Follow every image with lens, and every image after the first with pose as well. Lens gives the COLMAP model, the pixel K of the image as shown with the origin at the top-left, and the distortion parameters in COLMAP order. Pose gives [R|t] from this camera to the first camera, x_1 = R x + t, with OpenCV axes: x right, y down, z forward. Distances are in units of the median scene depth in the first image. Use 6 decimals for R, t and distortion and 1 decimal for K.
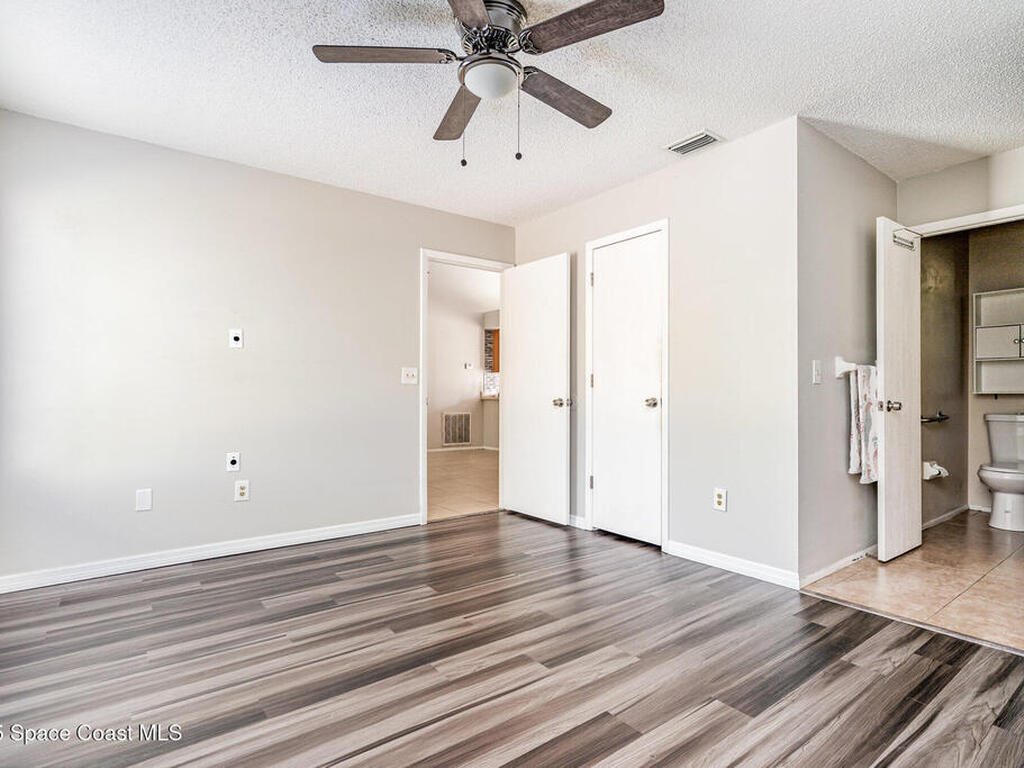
lens RADIAL K [[537.2, 0, 512.6], [0, 537.2, 386.0], [0, 0, 1]] dist [0.003501, -0.000082]
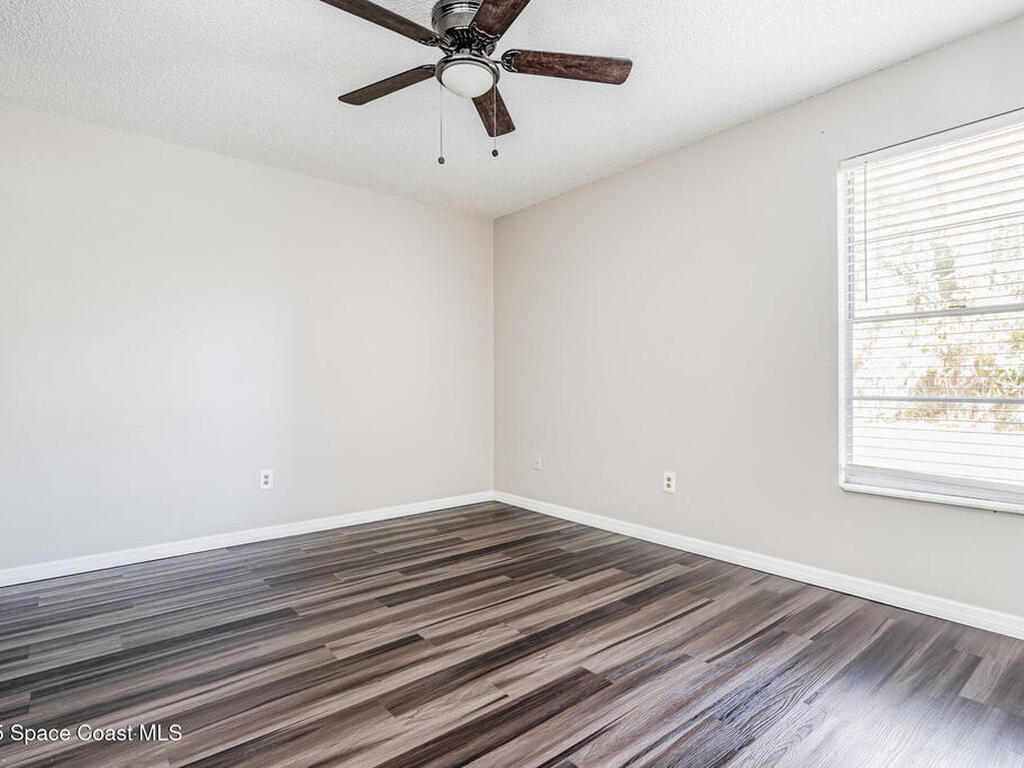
lens RADIAL K [[537.2, 0, 511.1], [0, 537.2, 383.2], [0, 0, 1]] dist [0.003501, -0.000082]
pose [[-0.999414, 0.007783, -0.033345, -0.087803], [0.007914, 0.999961, -0.003804, 0.014638], [0.033314, -0.004065, -0.999437, 2.008057]]
